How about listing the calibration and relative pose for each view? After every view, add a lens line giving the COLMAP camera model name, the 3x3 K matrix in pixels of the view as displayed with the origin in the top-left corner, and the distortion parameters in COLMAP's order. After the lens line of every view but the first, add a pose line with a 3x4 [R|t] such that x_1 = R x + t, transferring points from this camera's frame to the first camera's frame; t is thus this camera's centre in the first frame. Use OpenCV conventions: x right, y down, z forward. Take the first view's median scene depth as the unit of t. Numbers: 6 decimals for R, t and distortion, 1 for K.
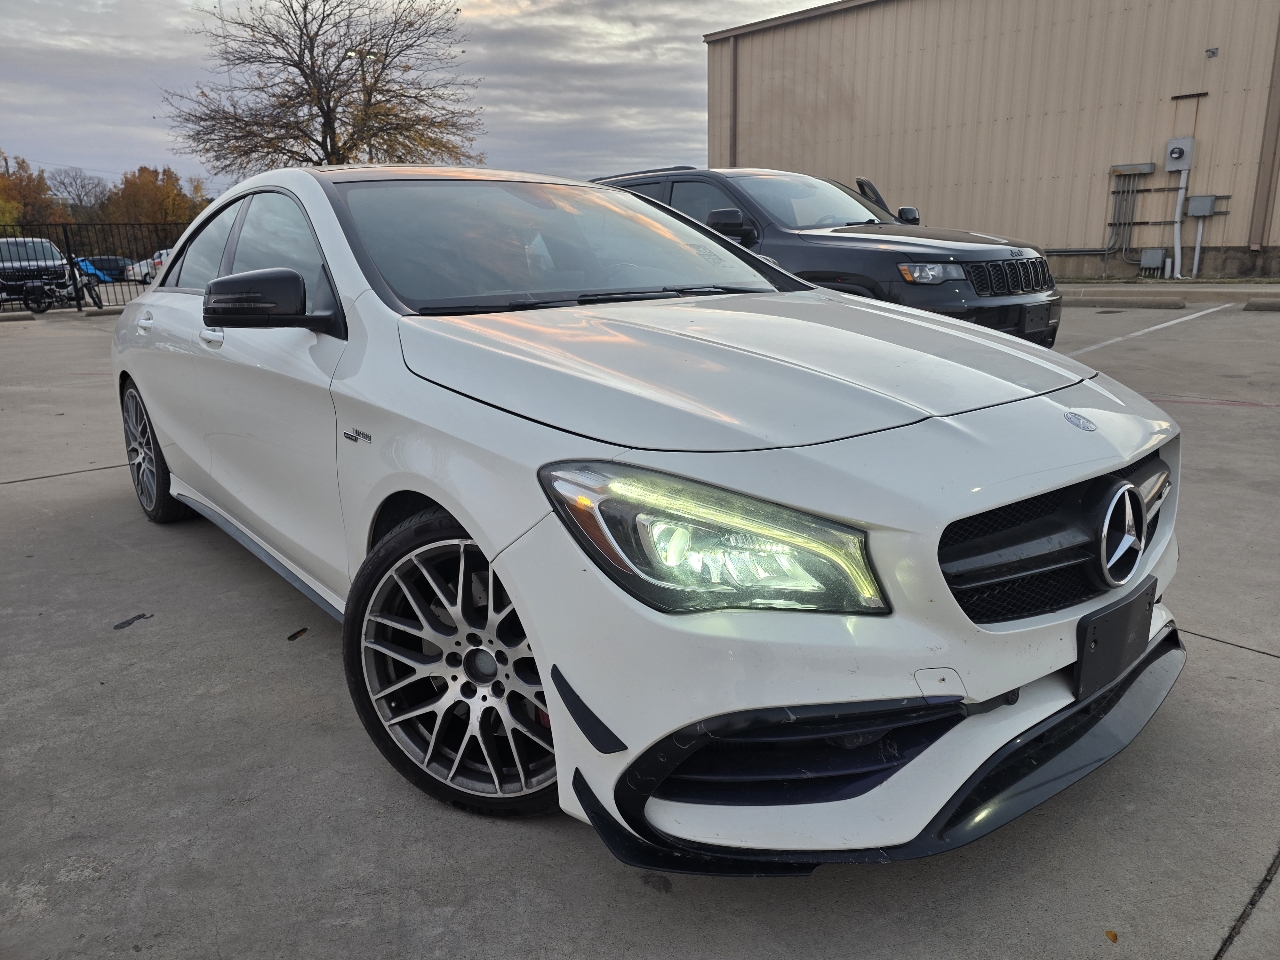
lens RADIAL K [[854.3, 0, 653.7], [0, 854.3, 473.4], [0, 0, 1]] dist [0.048598, -0.041245]
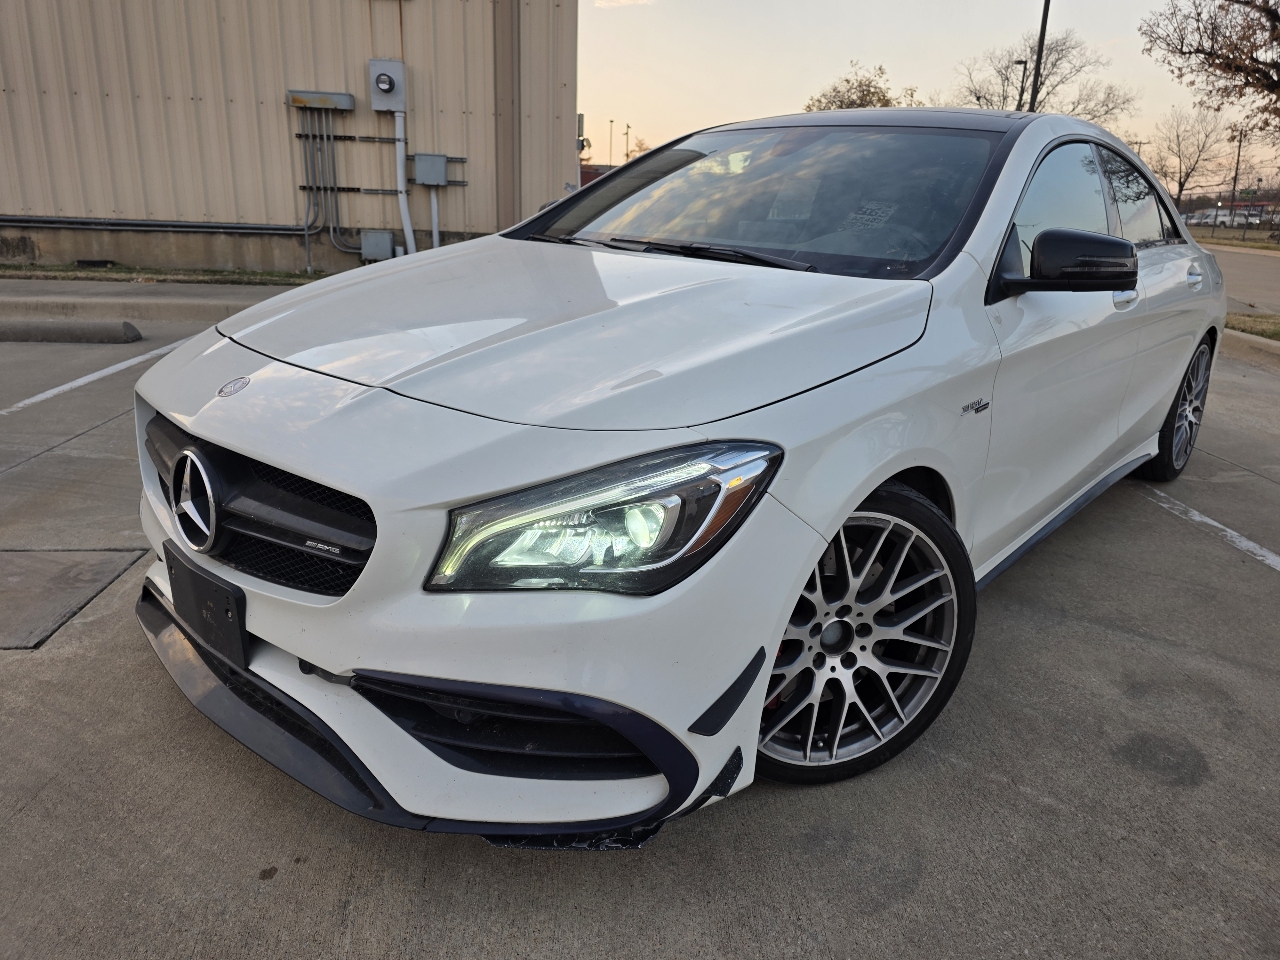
lens RADIAL K [[857.9, 0, 646.6], [0, 857.9, 477.2], [0, 0, 1]] dist [0.046291, -0.041854]
pose [[0.610937, -0.173321, 0.772474, 0.171590], [0.158910, 0.982730, 0.094818, -0.110086], [-0.775567, 0.064826, 0.627929, 0.462273]]
